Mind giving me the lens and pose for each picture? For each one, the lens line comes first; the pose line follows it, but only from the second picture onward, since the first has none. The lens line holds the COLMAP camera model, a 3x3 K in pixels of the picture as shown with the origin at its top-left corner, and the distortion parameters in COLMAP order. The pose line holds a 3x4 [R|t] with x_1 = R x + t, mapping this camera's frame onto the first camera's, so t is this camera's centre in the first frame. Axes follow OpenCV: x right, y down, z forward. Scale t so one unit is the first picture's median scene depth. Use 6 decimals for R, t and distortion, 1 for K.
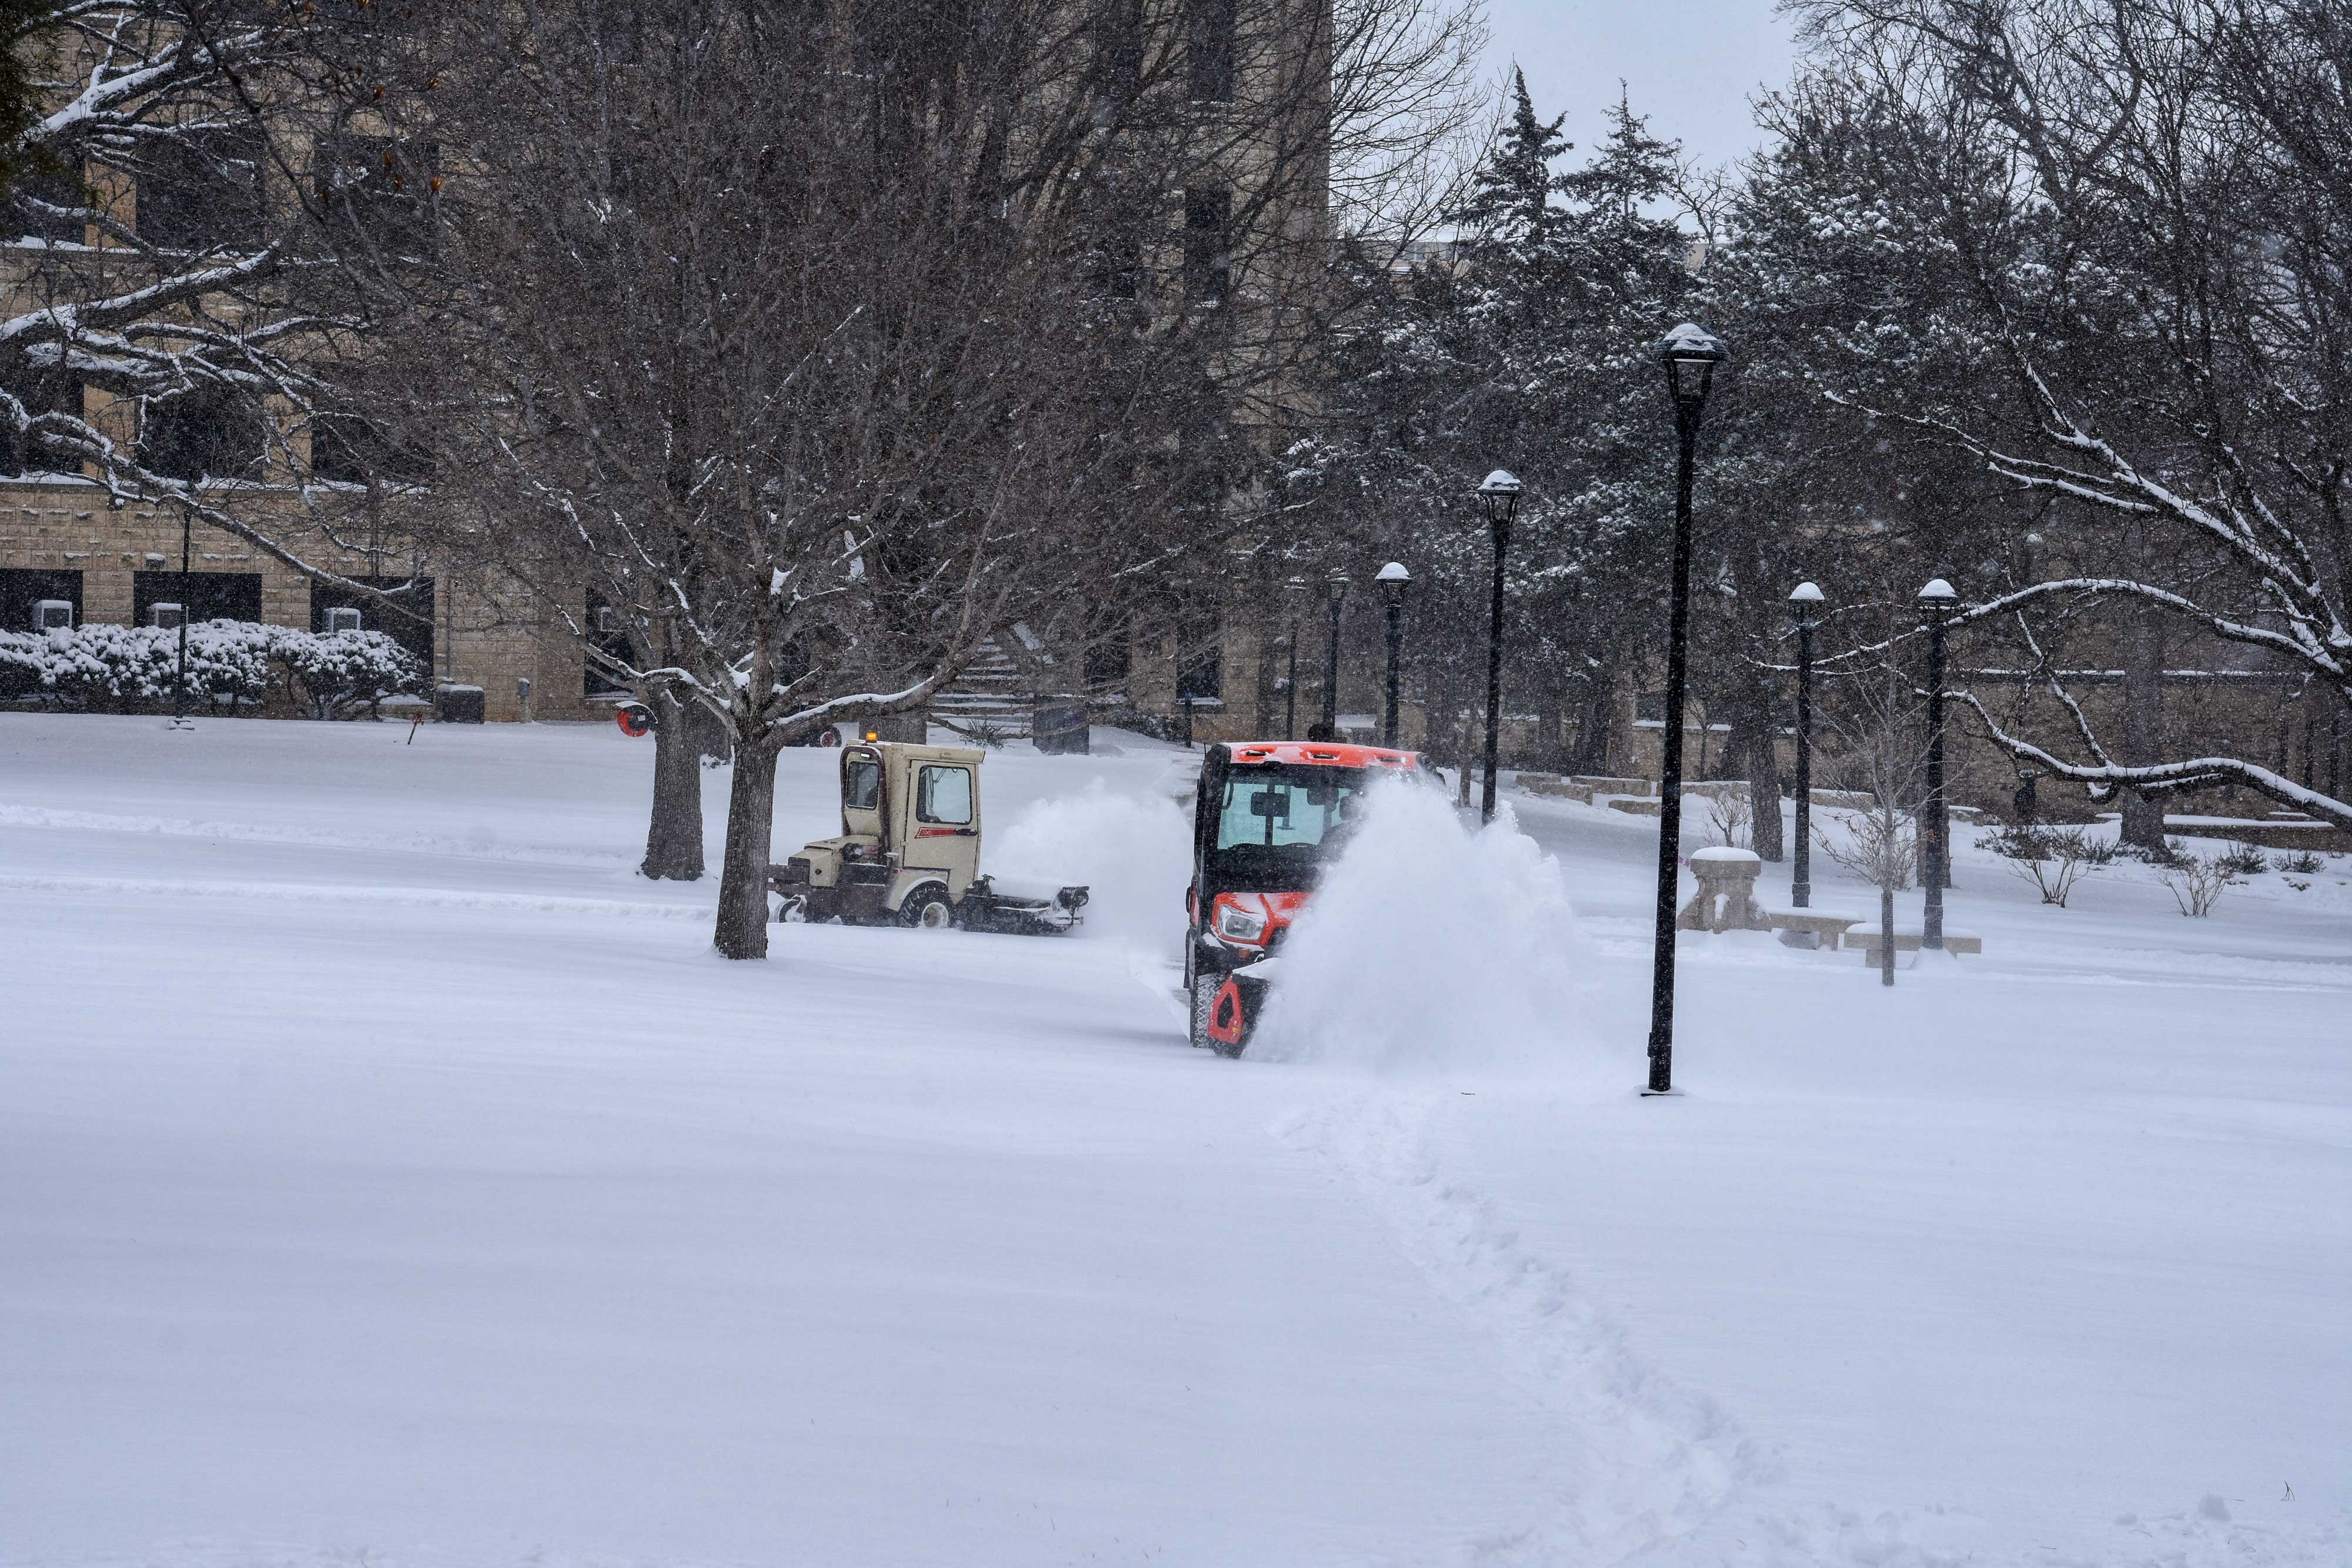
lens RADIAL K [[9487.9, 0, 1176.0], [0, 9487.9, 784.0], [0, 0, 1]] dist [0.912439, -5.020204]
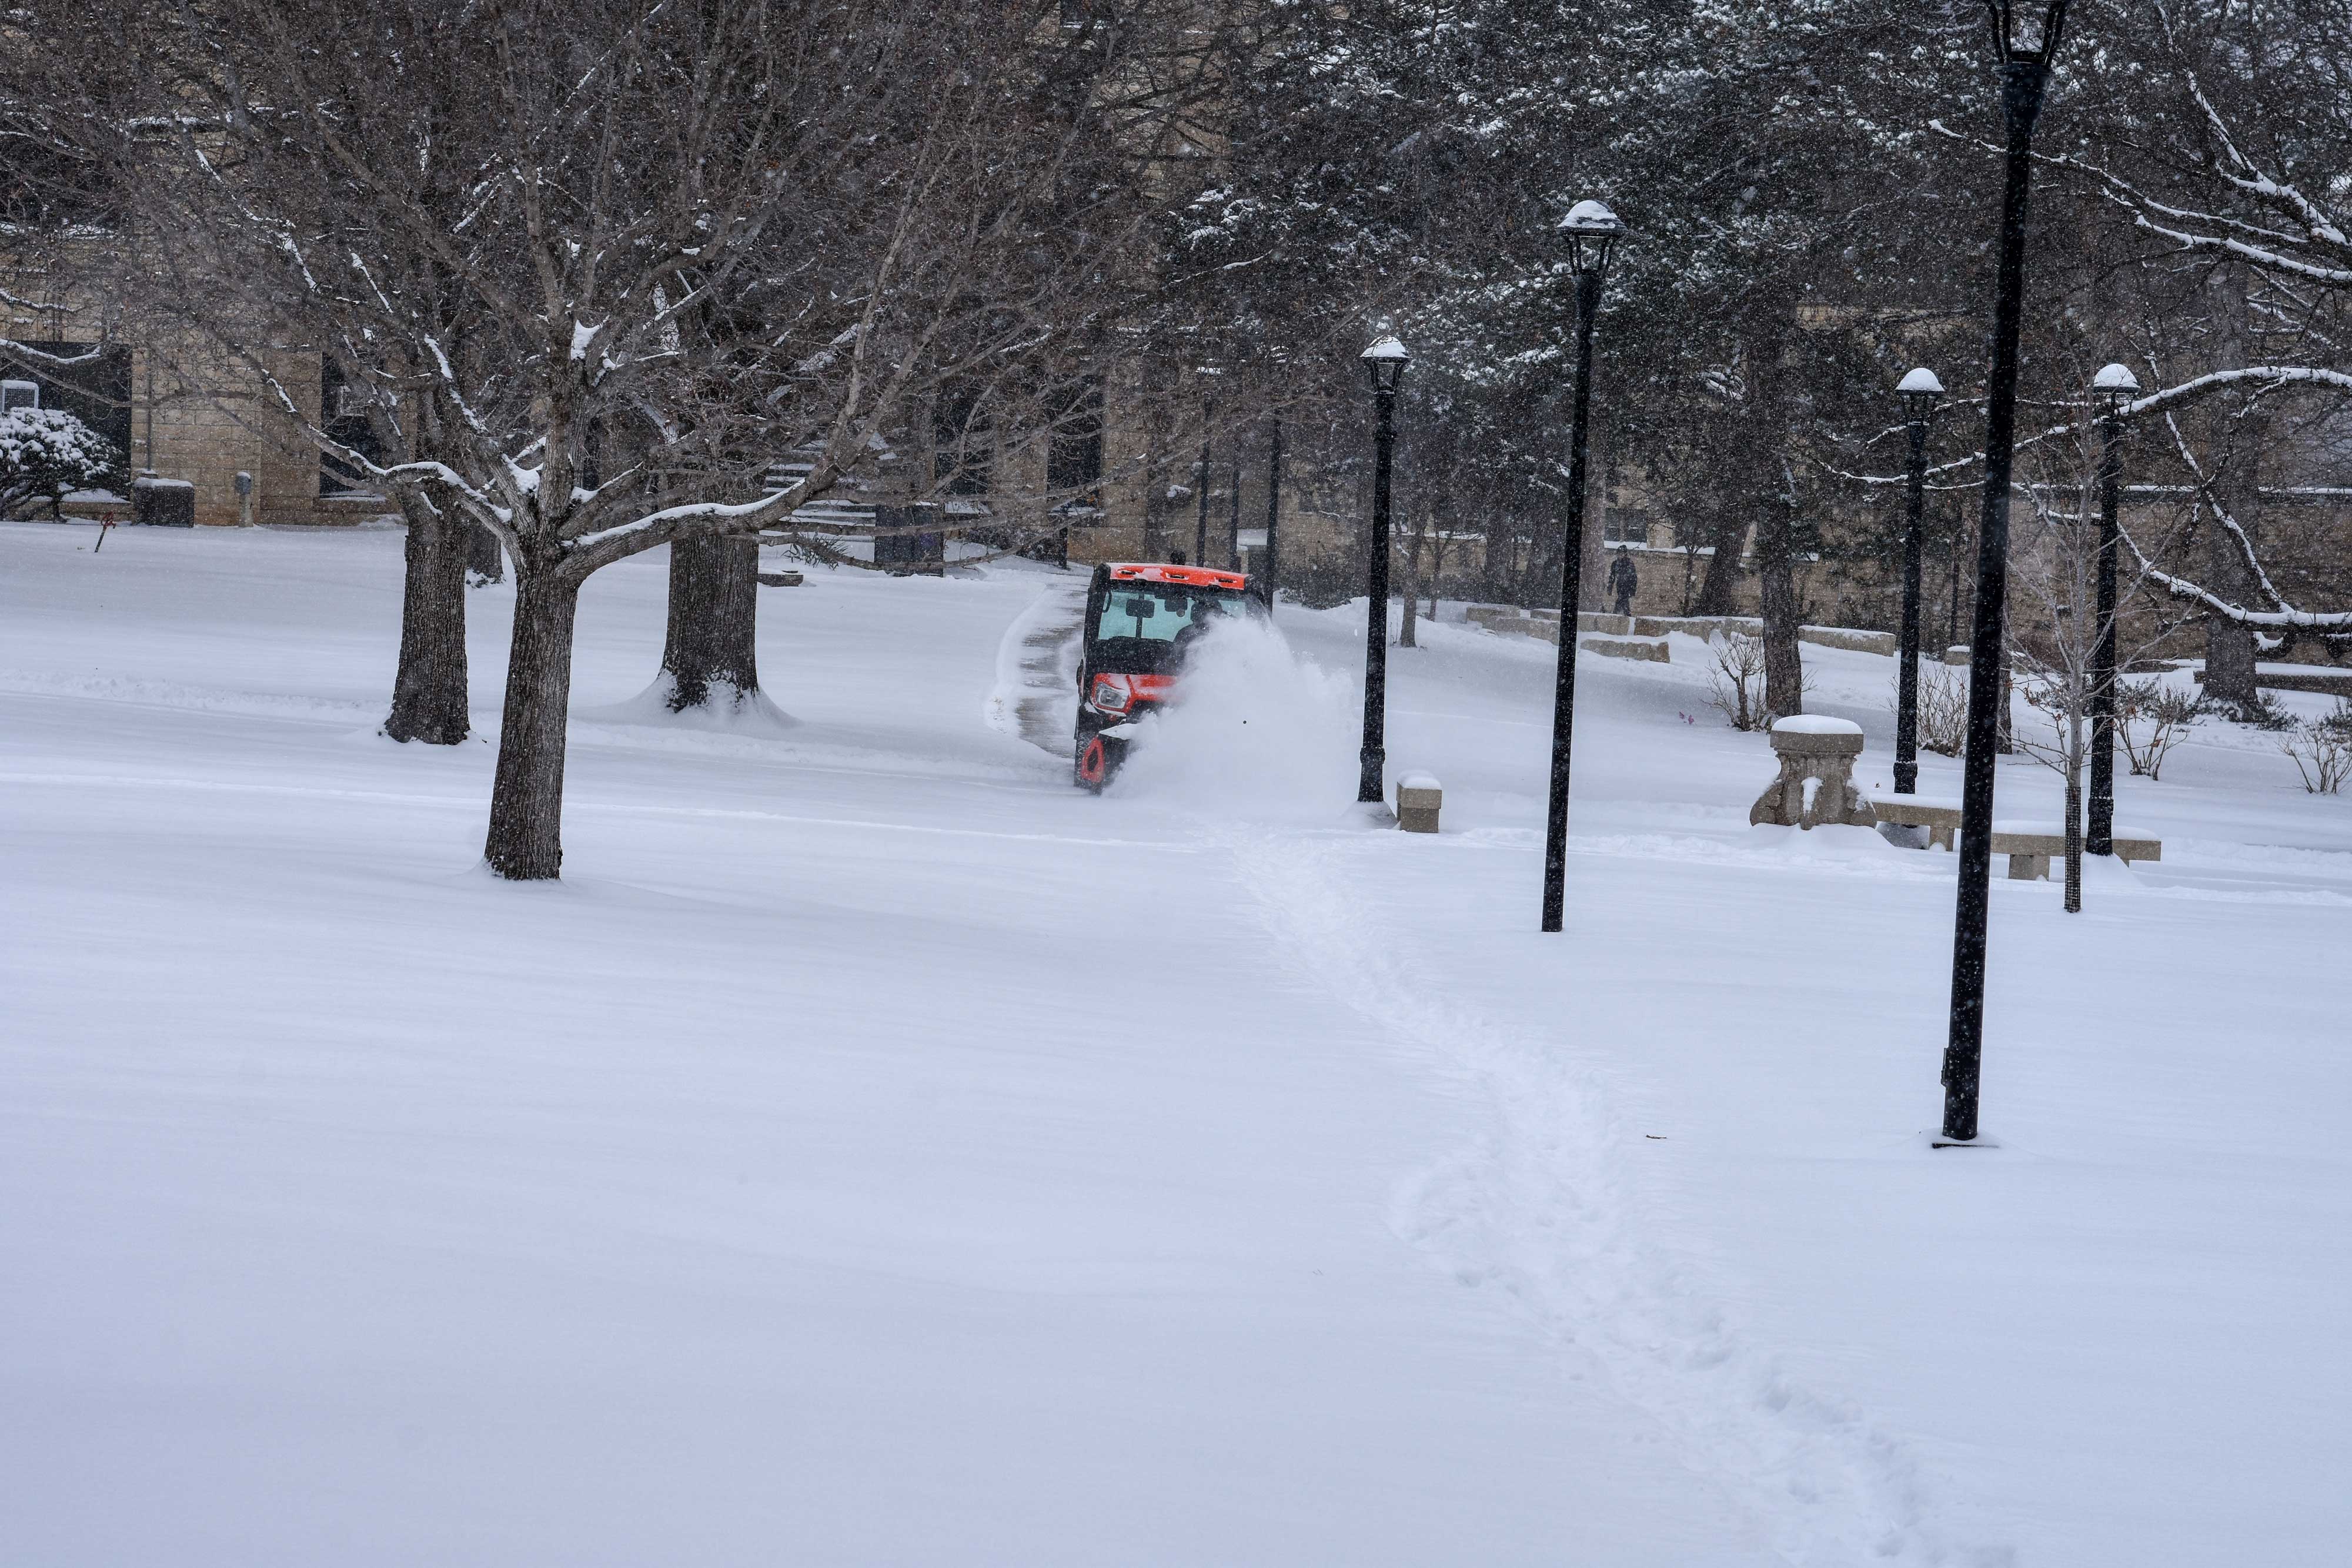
lens RADIAL K [[9487.9, 0, 1176.0], [0, 9487.9, 784.0], [0, 0, 1]] dist [0.912439, -5.020204]
pose [[0.999613, 0.011273, 0.025432, -0.011917], [-0.011798, 0.999718, 0.020606, -0.002797], [-0.025193, -0.020898, 0.999464, 0.226981]]
